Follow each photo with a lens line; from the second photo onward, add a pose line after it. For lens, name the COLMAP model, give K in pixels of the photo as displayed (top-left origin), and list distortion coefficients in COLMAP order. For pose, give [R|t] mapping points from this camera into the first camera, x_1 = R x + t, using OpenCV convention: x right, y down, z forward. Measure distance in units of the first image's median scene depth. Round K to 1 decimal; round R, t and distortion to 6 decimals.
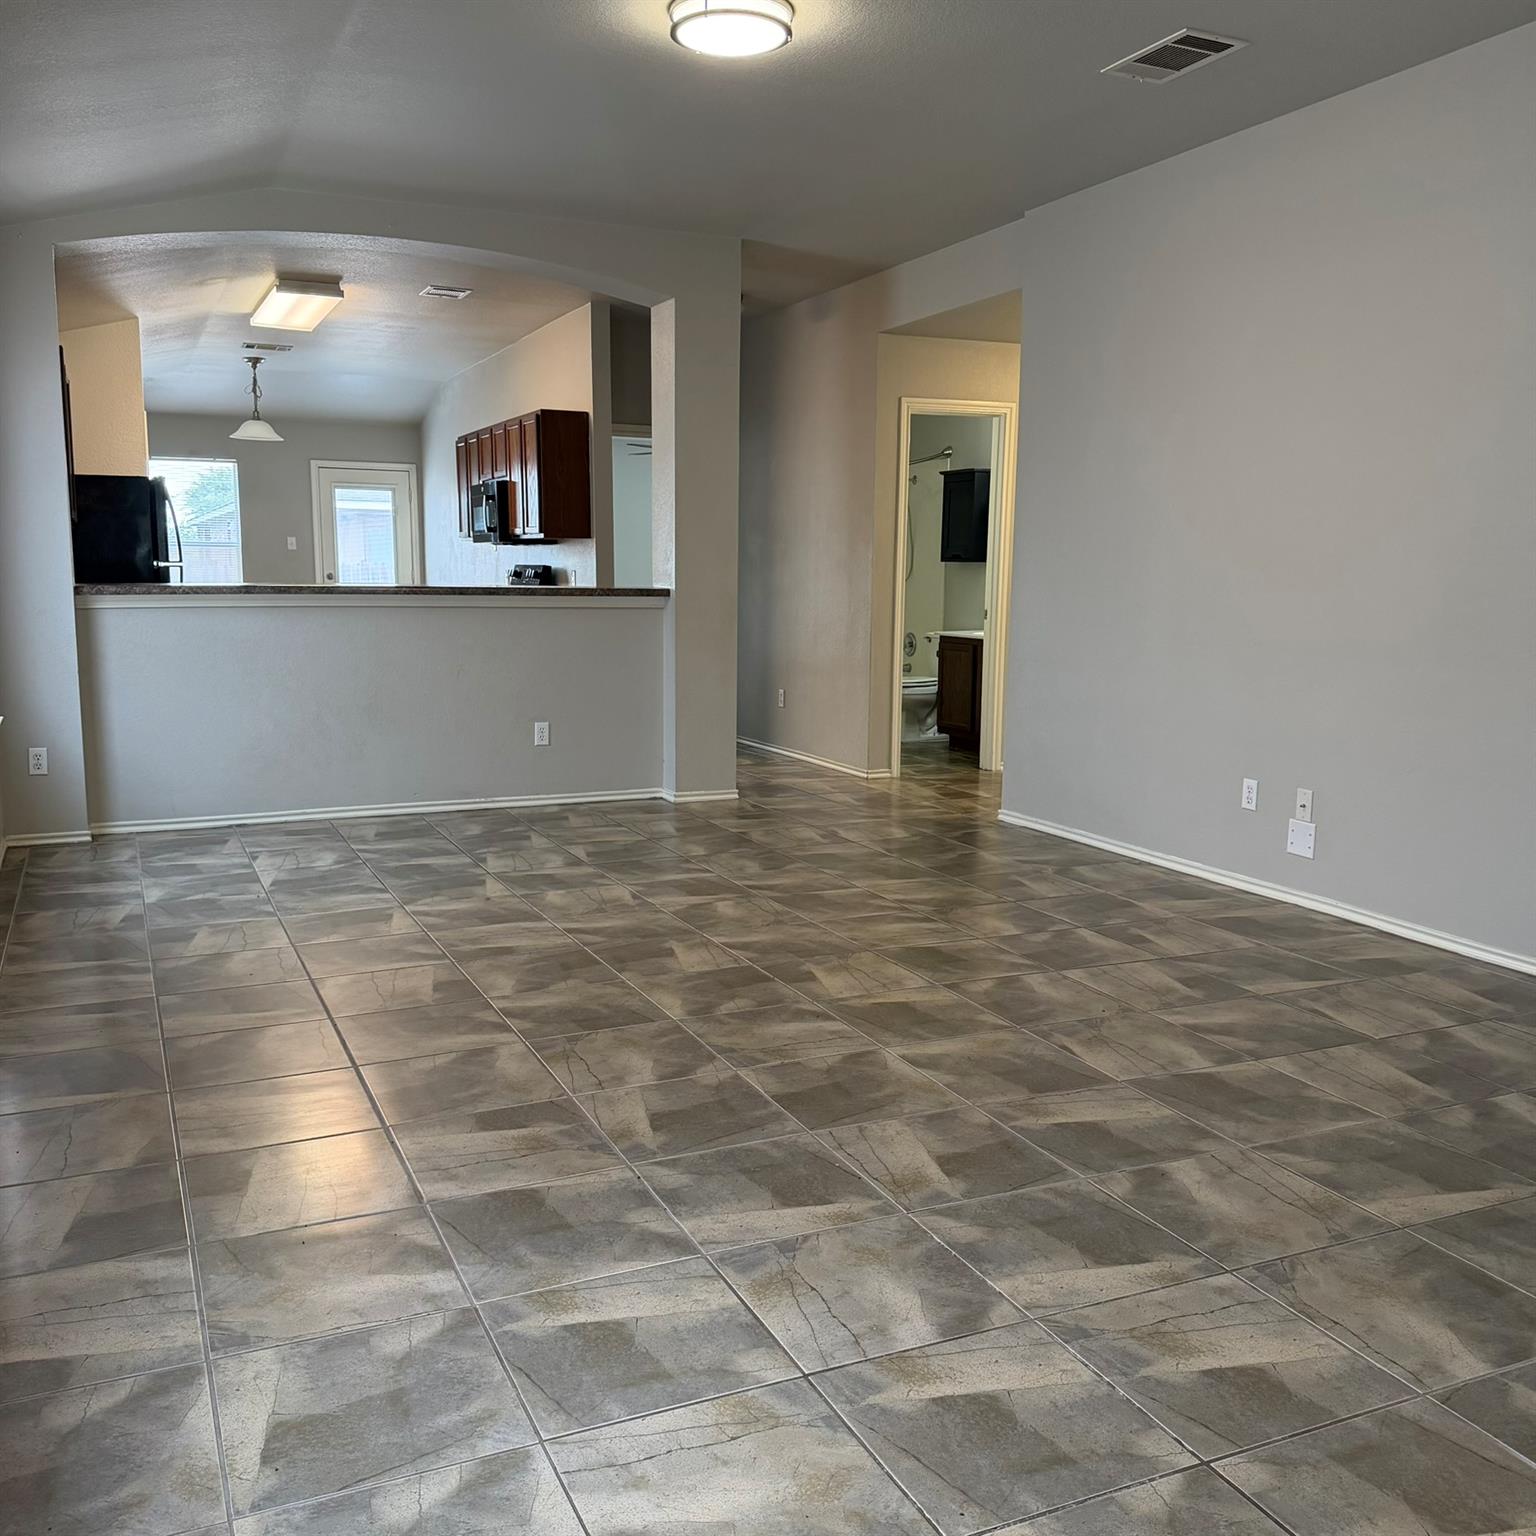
lens RADIAL K [[1424.8, 0, 768.0], [0, 1424.8, 768.0], [0, 0, 1]] dist [0.127061, -0.225112]
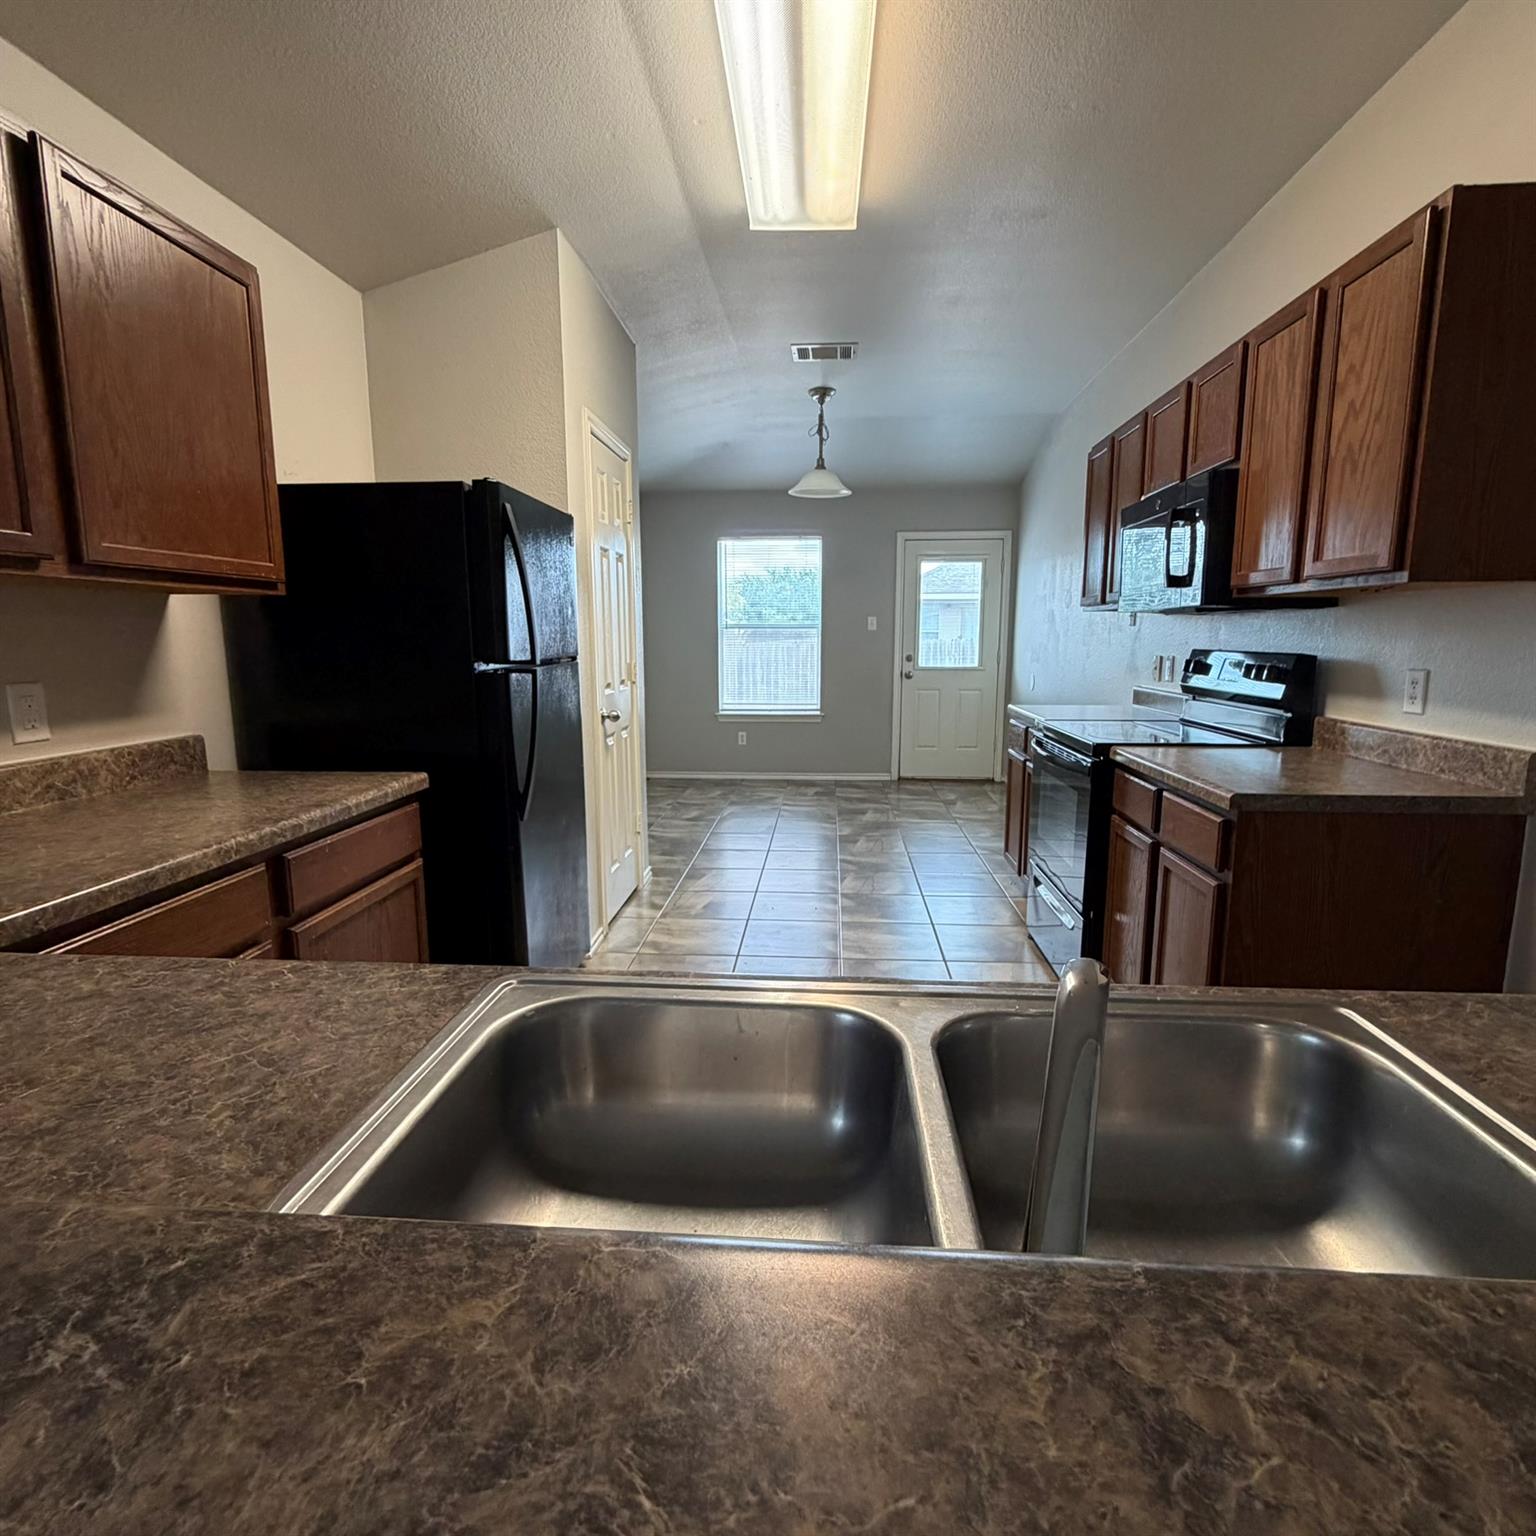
lens RADIAL K [[818.0, 0, 767.2], [0, 818.0, 761.4], [0, 0, 1]] dist [0.000471, 0.002487]
pose [[0.875939, 0.062767, -0.478321, -0.132762], [-0.057527, 0.998015, 0.025615, -0.077447], [0.478979, 0.005080, 0.877811, 0.511259]]
